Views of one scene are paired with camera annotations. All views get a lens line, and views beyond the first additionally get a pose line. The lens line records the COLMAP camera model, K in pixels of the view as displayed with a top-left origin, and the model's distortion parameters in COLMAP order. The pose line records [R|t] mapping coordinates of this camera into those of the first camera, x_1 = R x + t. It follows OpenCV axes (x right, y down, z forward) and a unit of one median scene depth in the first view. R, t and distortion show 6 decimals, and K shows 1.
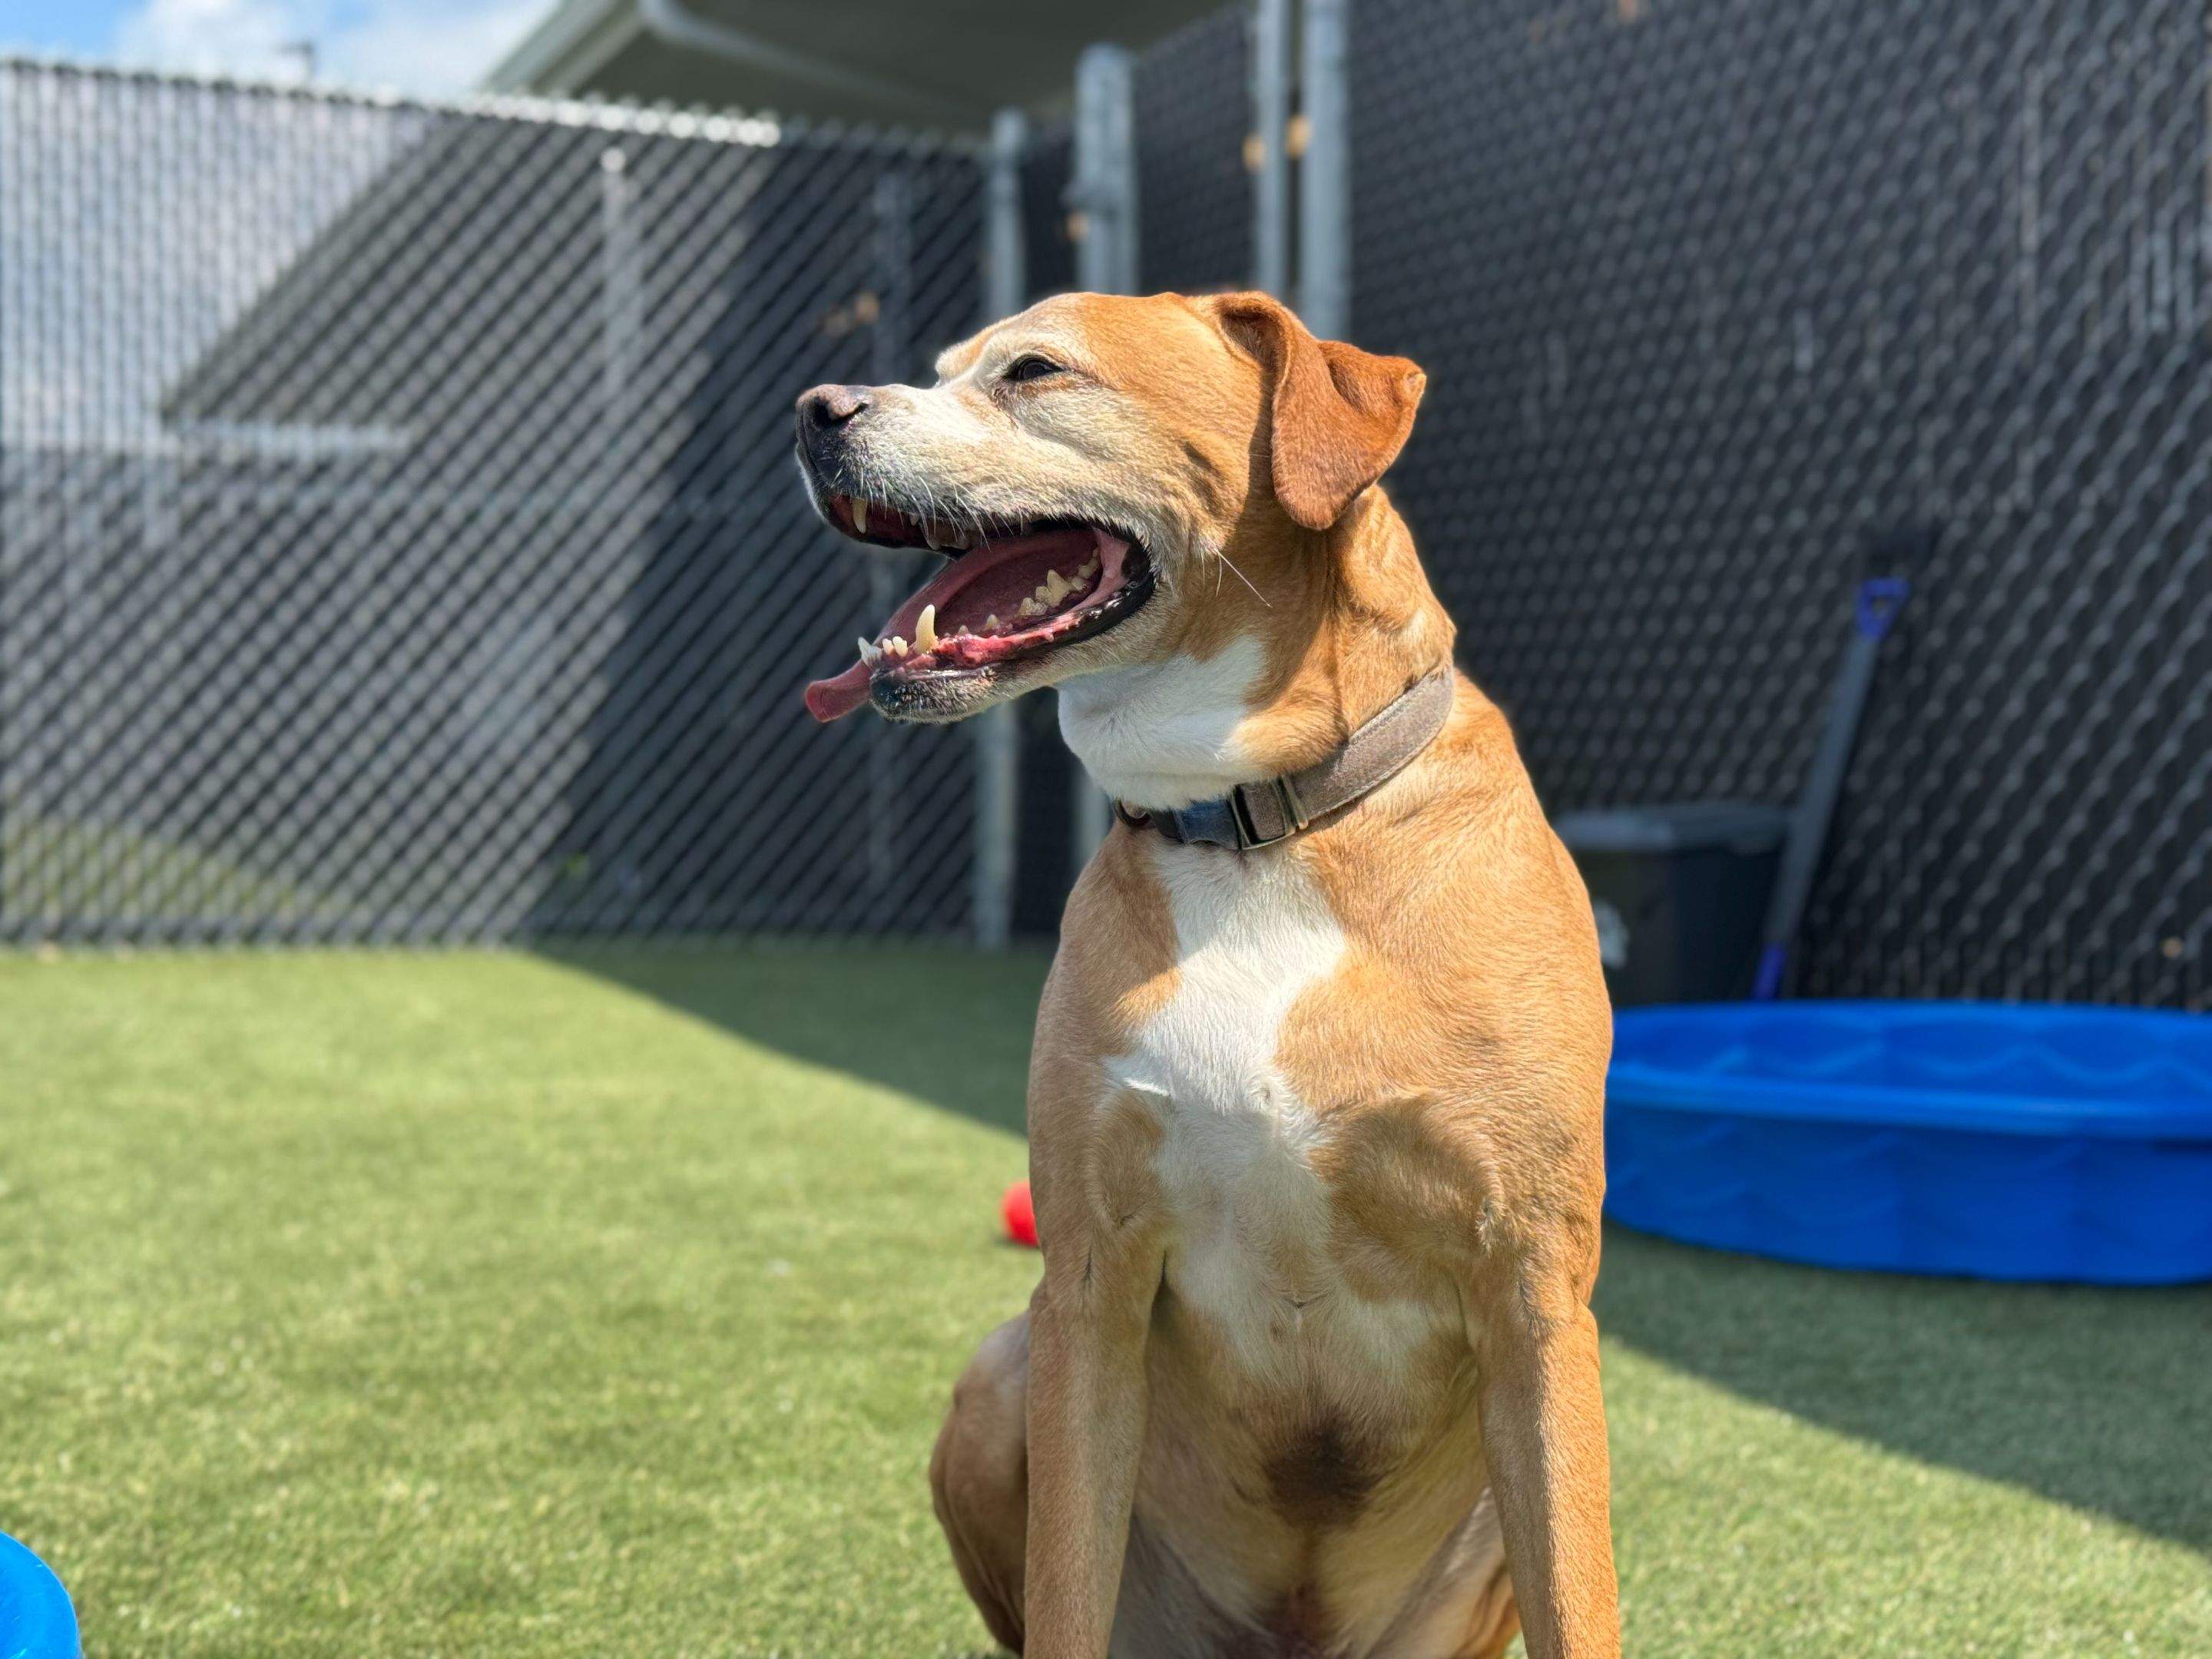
lens RADIAL K [[3089.6, 0, 1106.0], [0, 3089.6, 829.5], [0, 0, 1]] dist [0.080106, -0.027322]
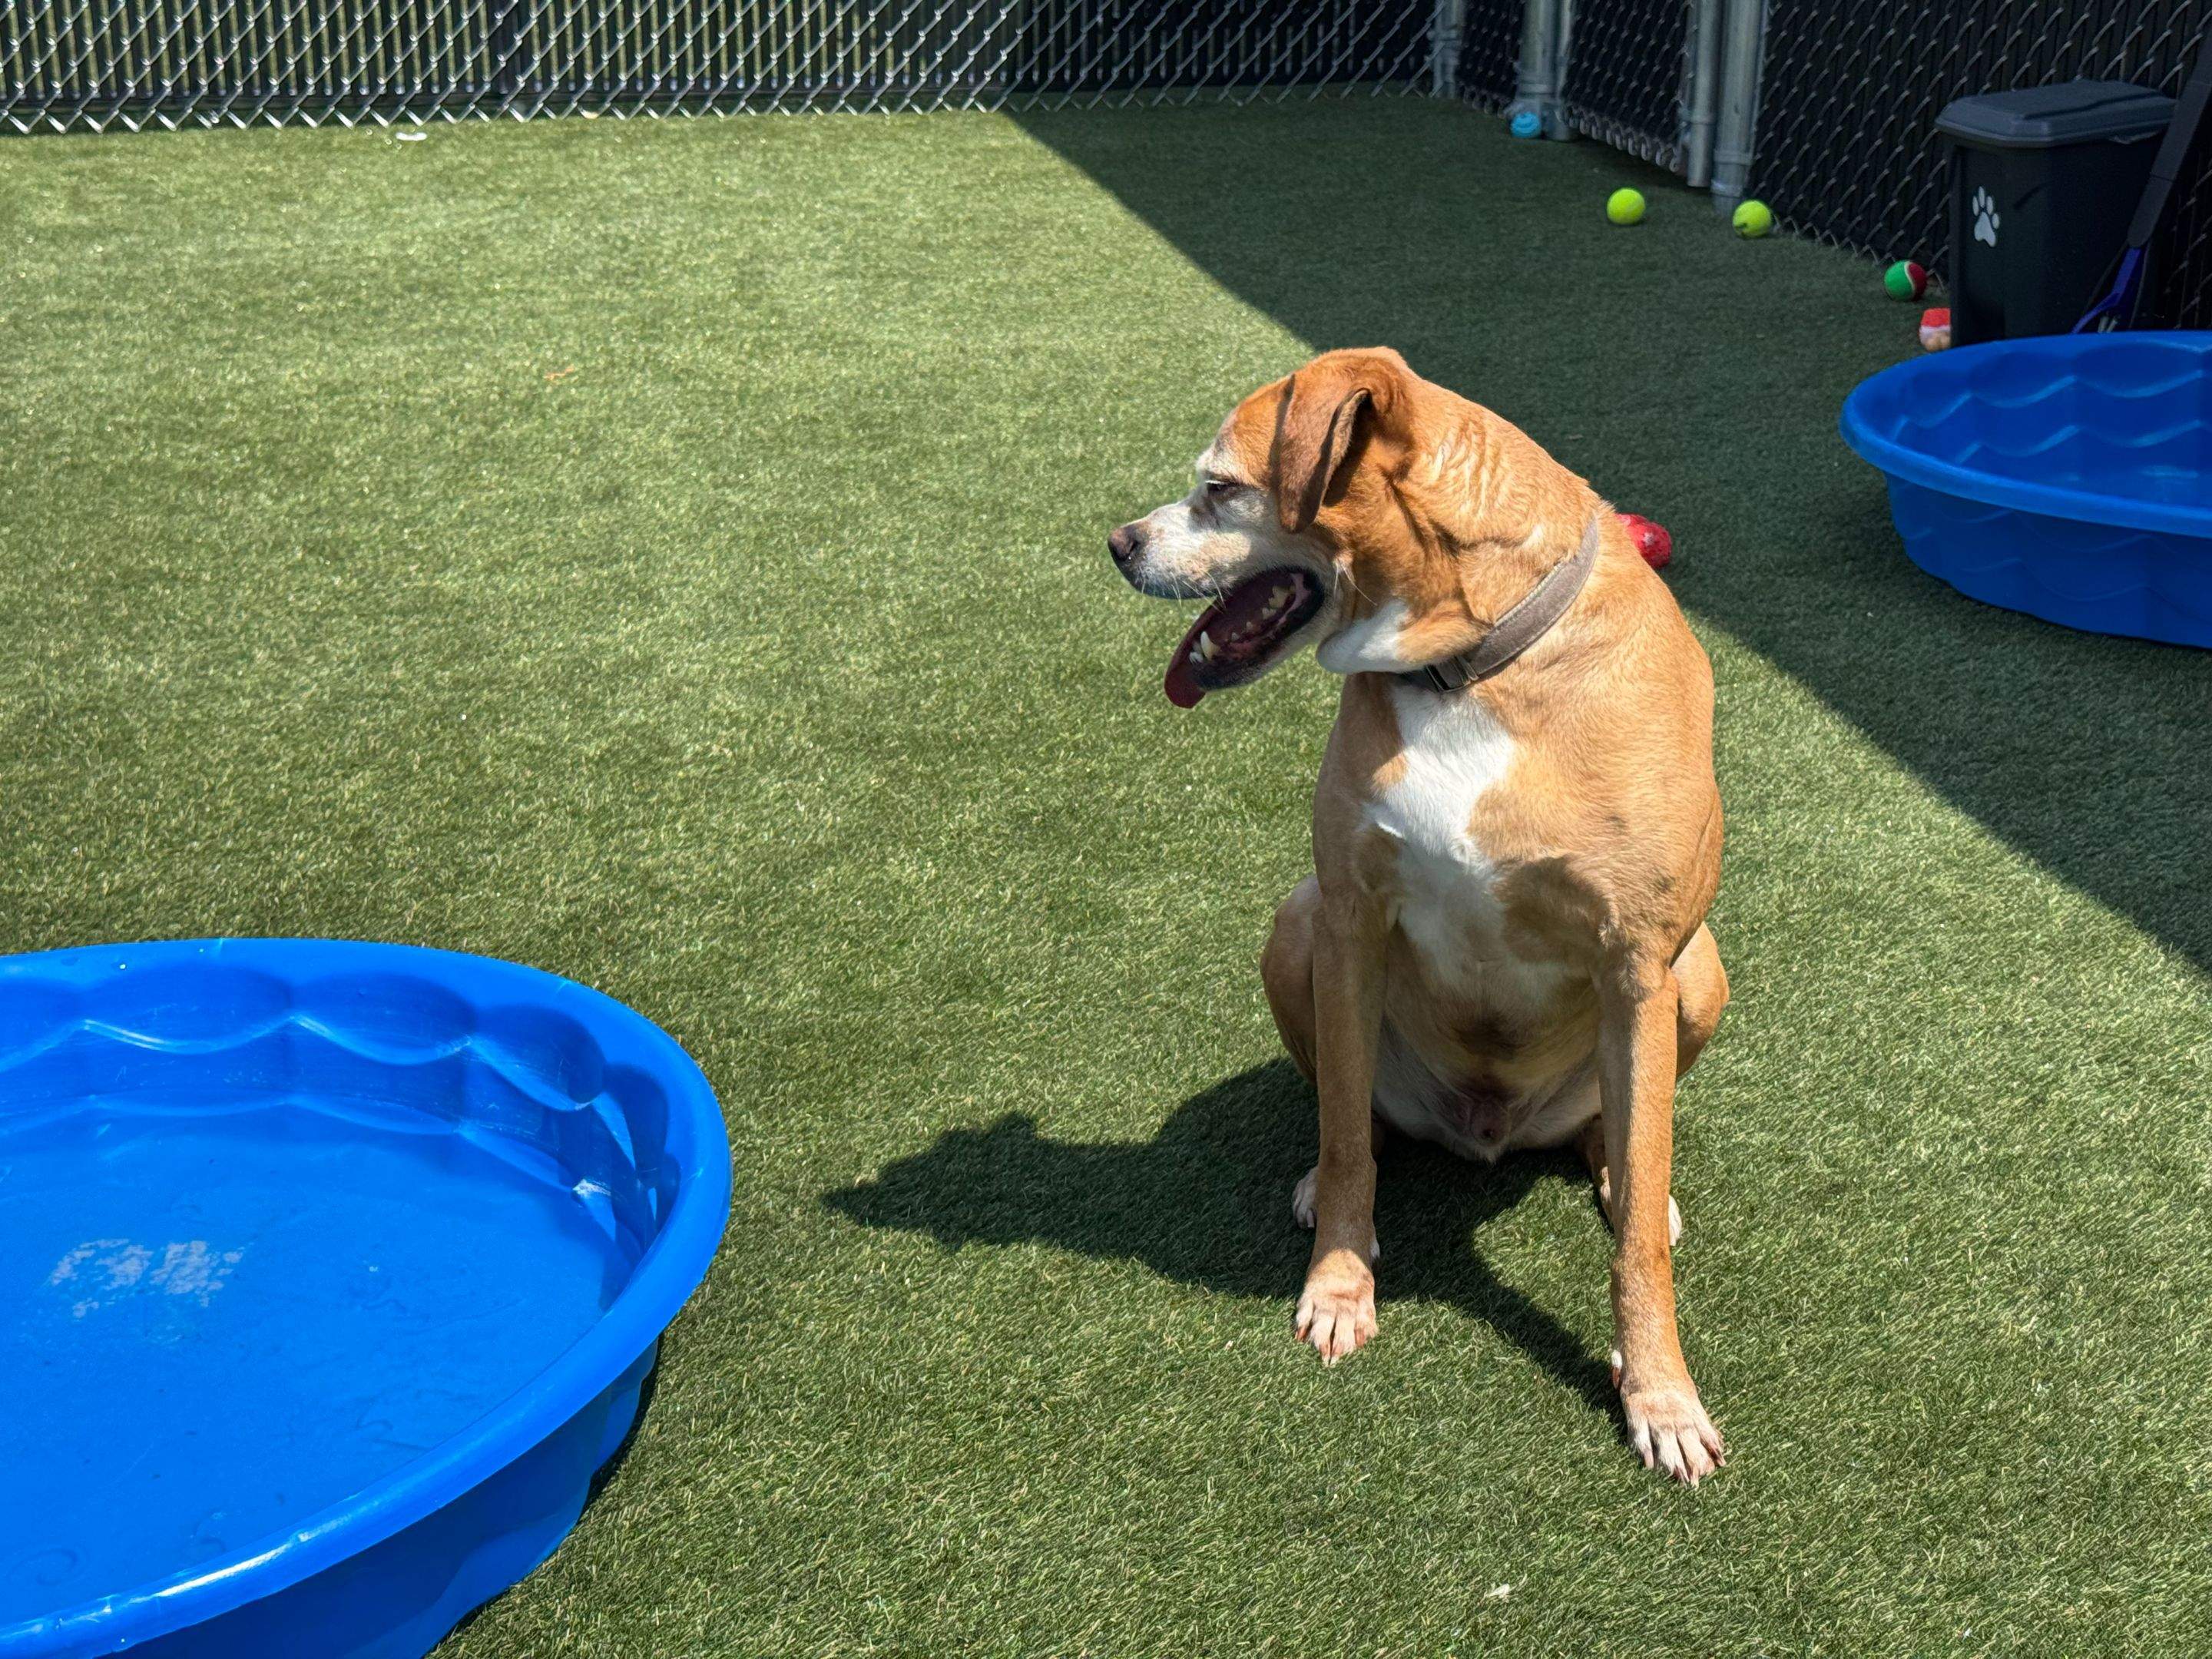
lens RADIAL K [[3089.6, 0, 1106.0], [0, 3089.6, 829.5], [0, 0, 1]] dist [0.080106, -0.027322]
pose [[0.987779, 0.054617, -0.145975, 0.064523], [-0.001675, 0.940255, 0.340468, -0.283486], [0.155850, -0.336063, 0.928856, -0.280839]]
